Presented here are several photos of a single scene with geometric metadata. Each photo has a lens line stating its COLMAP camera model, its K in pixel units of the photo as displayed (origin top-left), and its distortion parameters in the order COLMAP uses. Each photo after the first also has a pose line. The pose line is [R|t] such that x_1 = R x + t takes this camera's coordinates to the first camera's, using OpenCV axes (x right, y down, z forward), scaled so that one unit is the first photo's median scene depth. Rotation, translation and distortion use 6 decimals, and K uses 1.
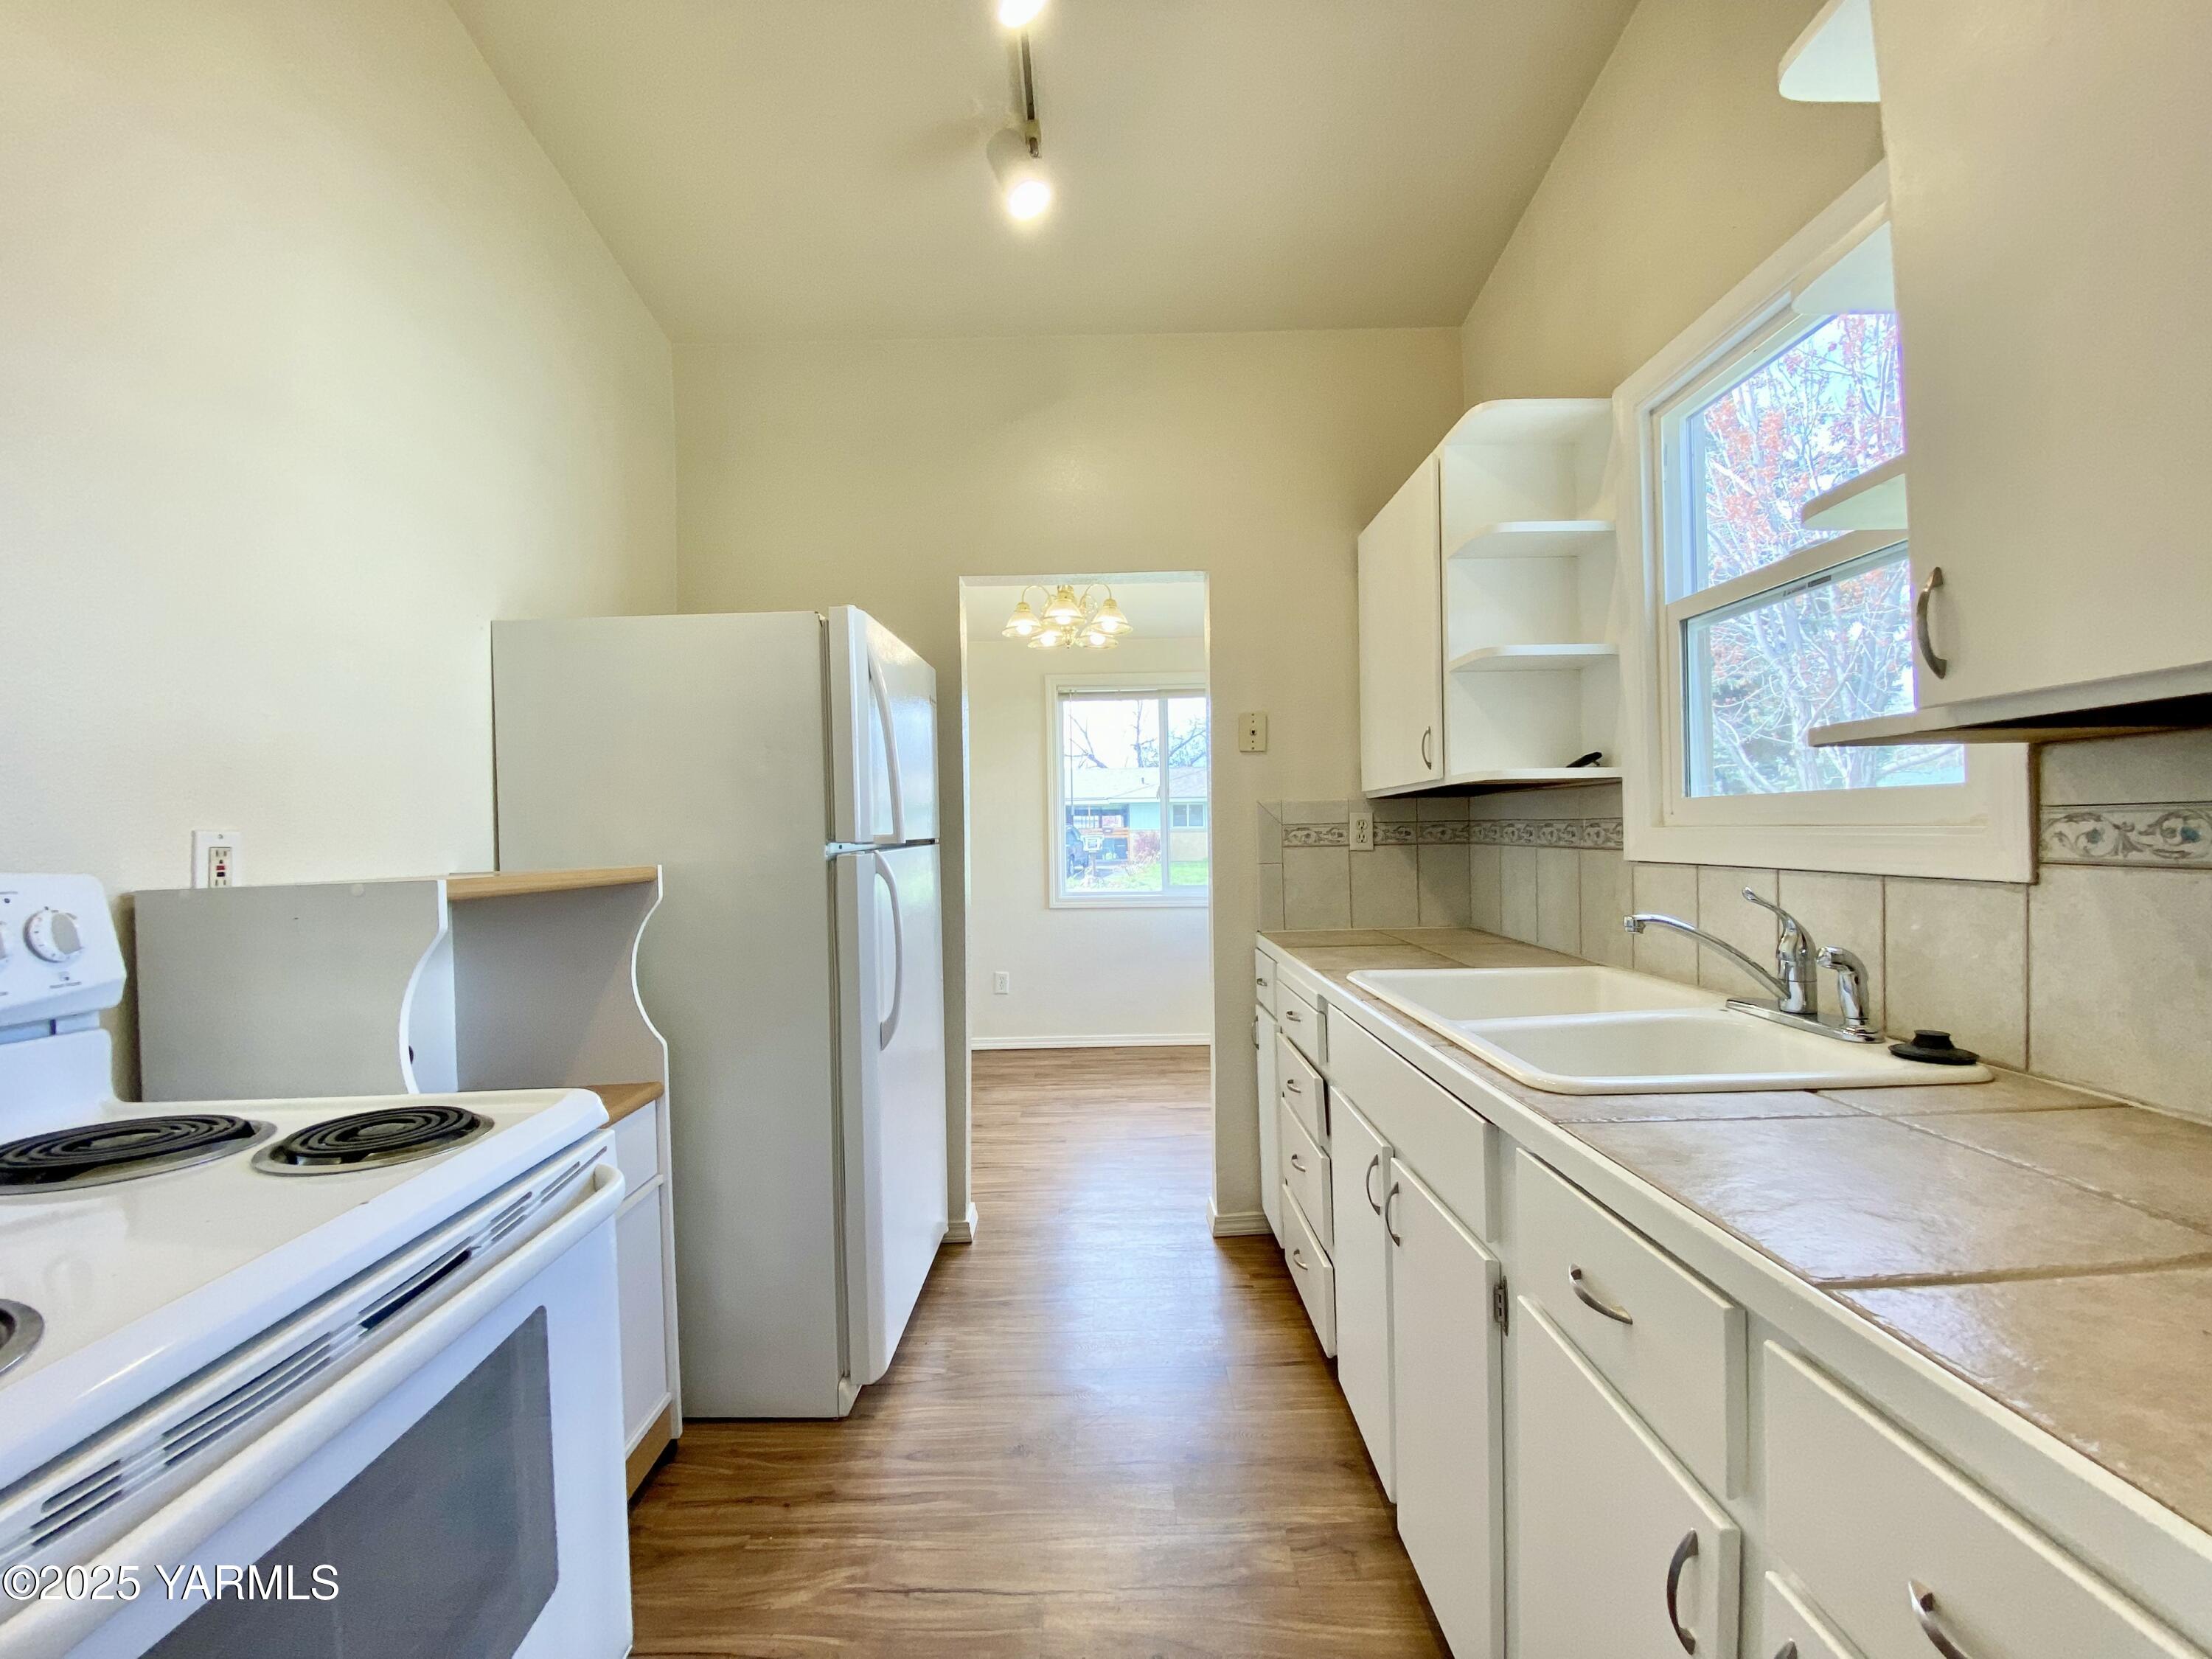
lens RADIAL K [[895.8, 0, 1088.0], [0, 895.8, 820.0], [0, 0, 1]] dist [0.010868, -0.011767]
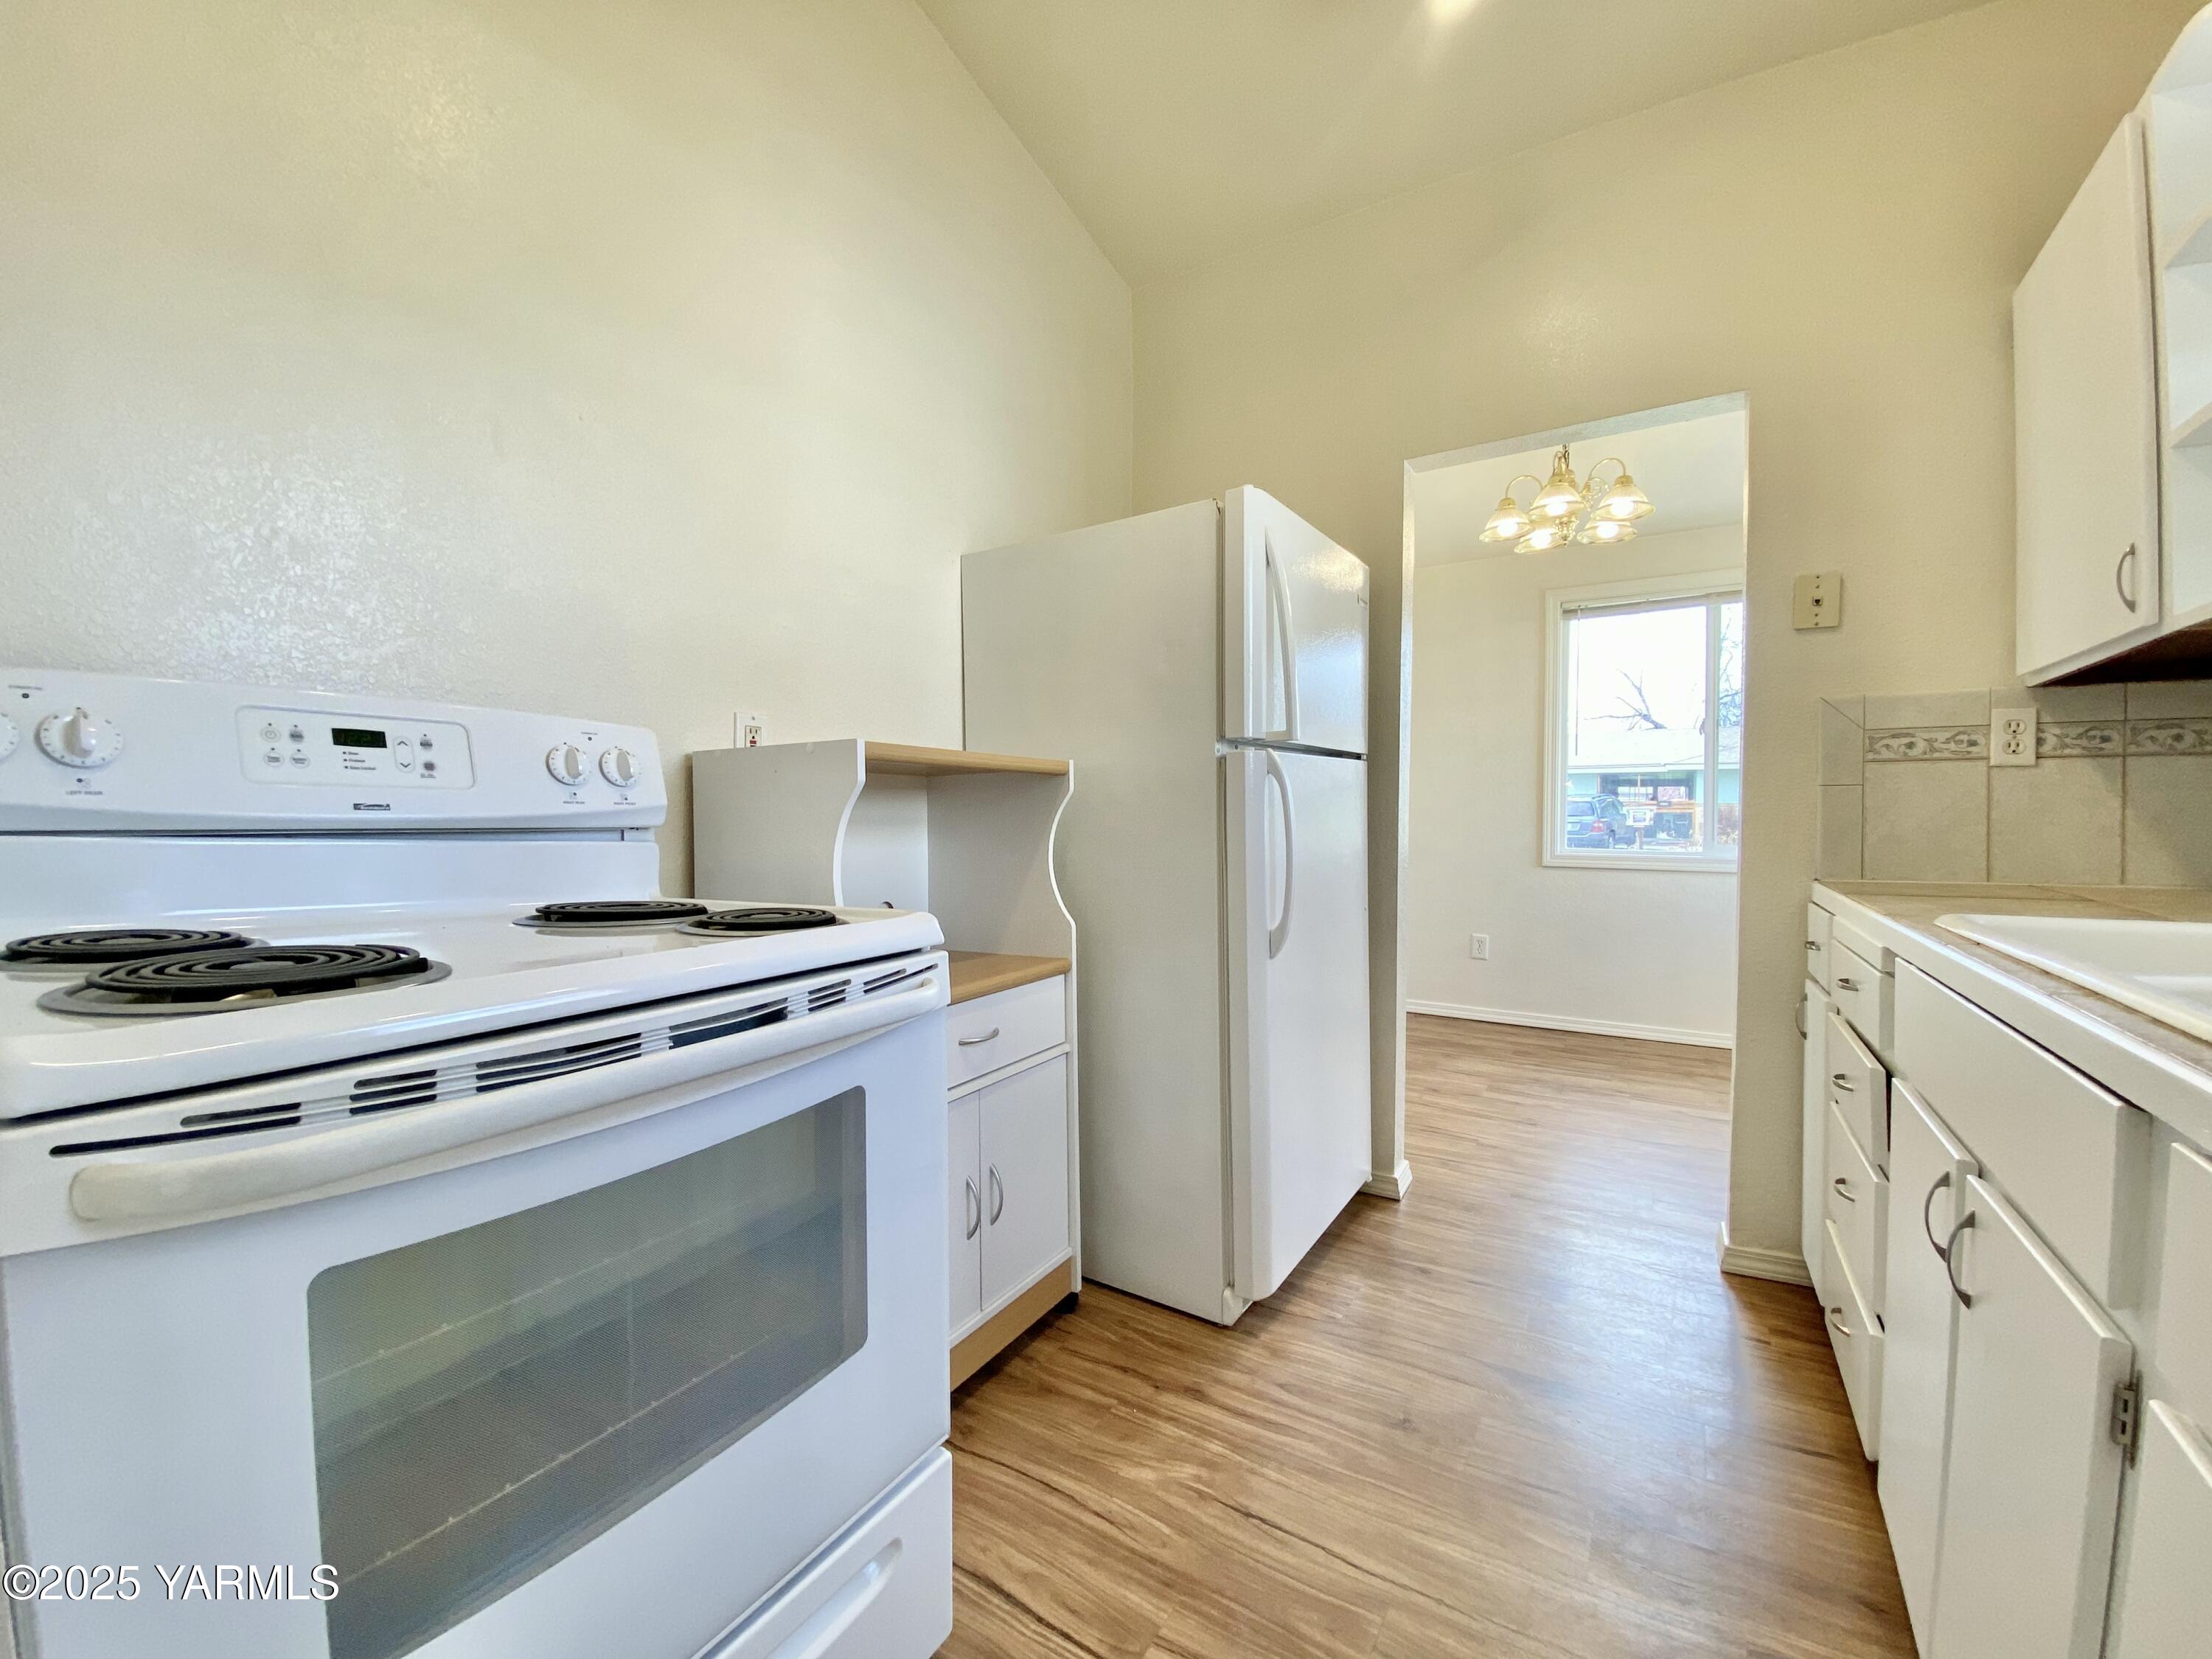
lens RADIAL K [[895.8, 0, 1091.5], [0, 895.8, 821.5], [0, 0, 1]] dist [0.010868, -0.011767]
pose [[0.853338, 0.030376, -0.520473, 0.092367], [-0.012014, 0.999182, 0.038617, 0.077968], [0.521220, -0.026700, 0.853005, 0.101515]]
